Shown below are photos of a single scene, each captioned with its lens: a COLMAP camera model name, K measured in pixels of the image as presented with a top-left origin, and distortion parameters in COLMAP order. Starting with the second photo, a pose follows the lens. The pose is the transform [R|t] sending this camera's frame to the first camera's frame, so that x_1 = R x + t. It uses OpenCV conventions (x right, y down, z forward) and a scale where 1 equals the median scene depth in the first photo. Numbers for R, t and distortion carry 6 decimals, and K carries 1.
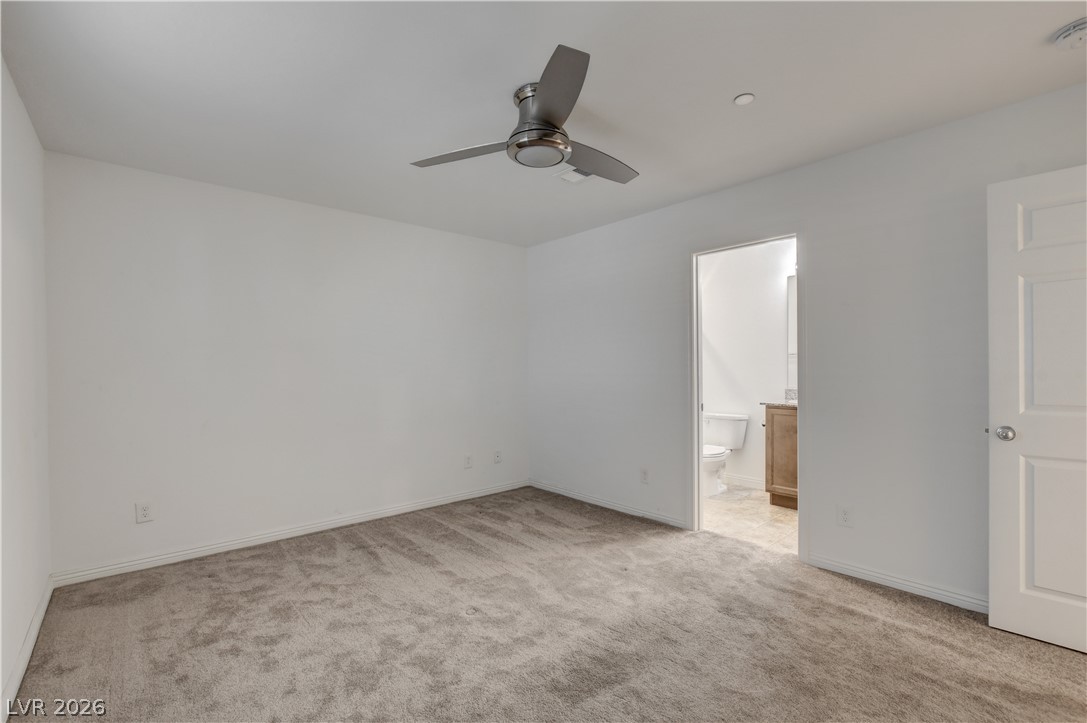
lens RADIAL K [[479.3, 0, 547.3], [0, 479.3, 368.6], [0, 0, 1]] dist [-0.004761, -0.000032]
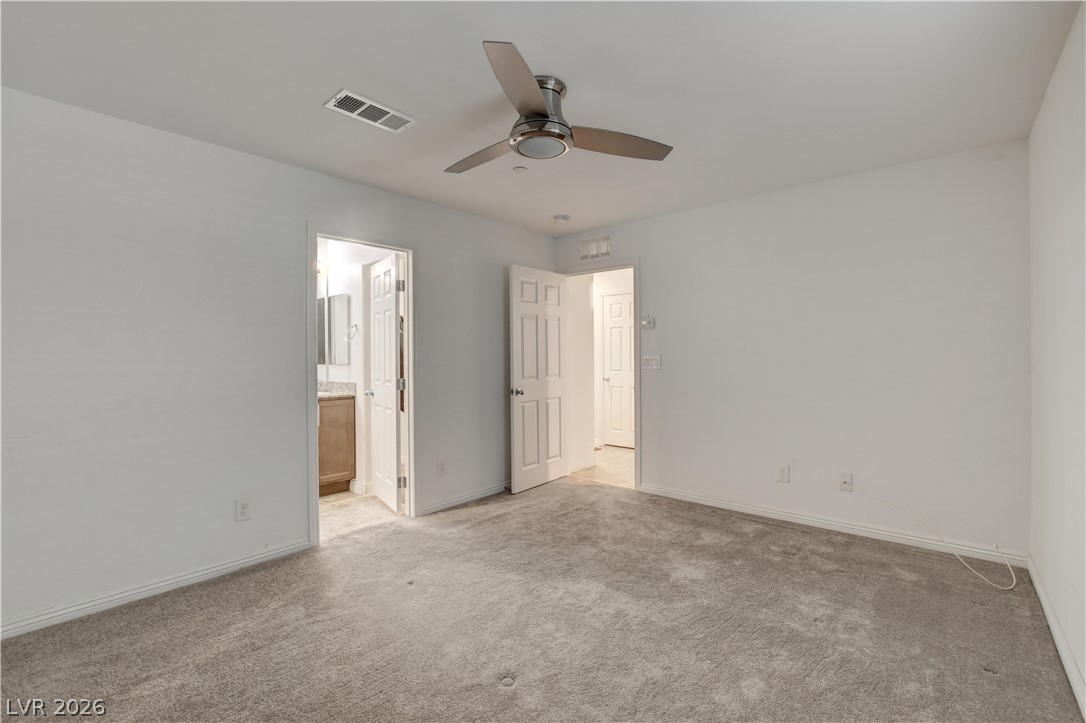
lens RADIAL K [[478.8, 0, 540.7], [0, 478.8, 358.6], [0, 0, 1]] dist [-0.004761, -0.000032]
pose [[-0.119054, 0.002750, 0.992884, -0.834010], [0.009415, 0.999954, -0.001641, -0.001888], [-0.992843, 0.009152, -0.119075, 0.930204]]
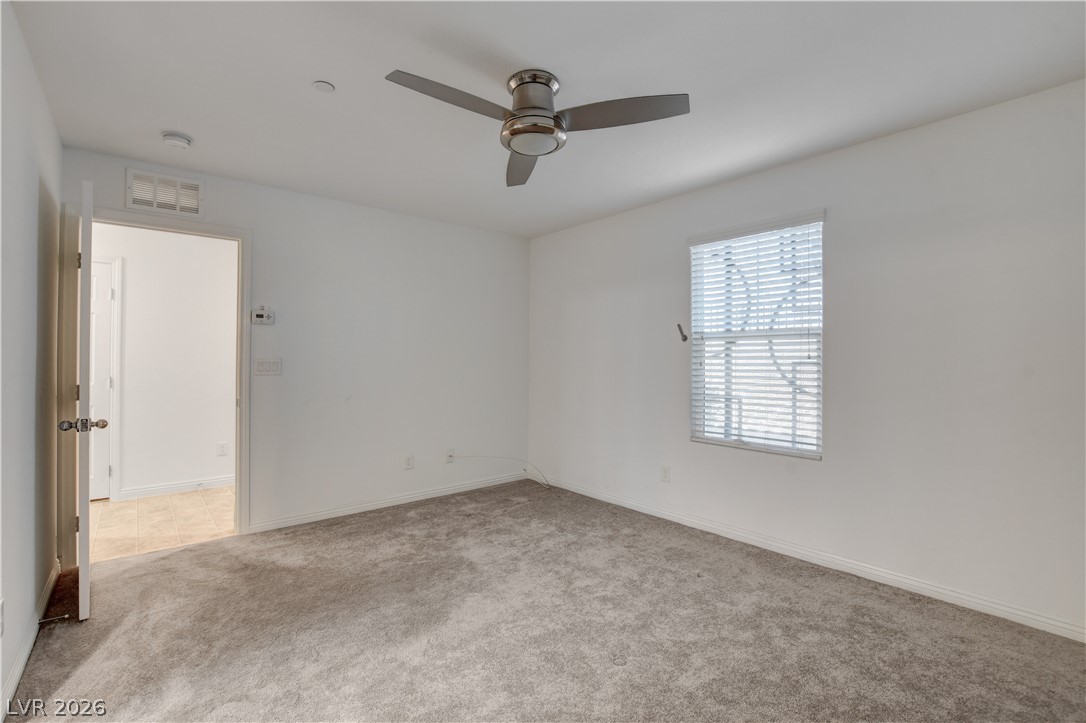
lens RADIAL K [[478.8, 0, 546.0], [0, 478.8, 358.2], [0, 0, 1]] dist [-0.004761, -0.000032]
pose [[-0.998658, 0.006613, 0.051368, -0.079433], [0.006609, 0.999978, -0.000246, -0.004794], [-0.051369, 0.000094, -0.998680, 1.635041]]
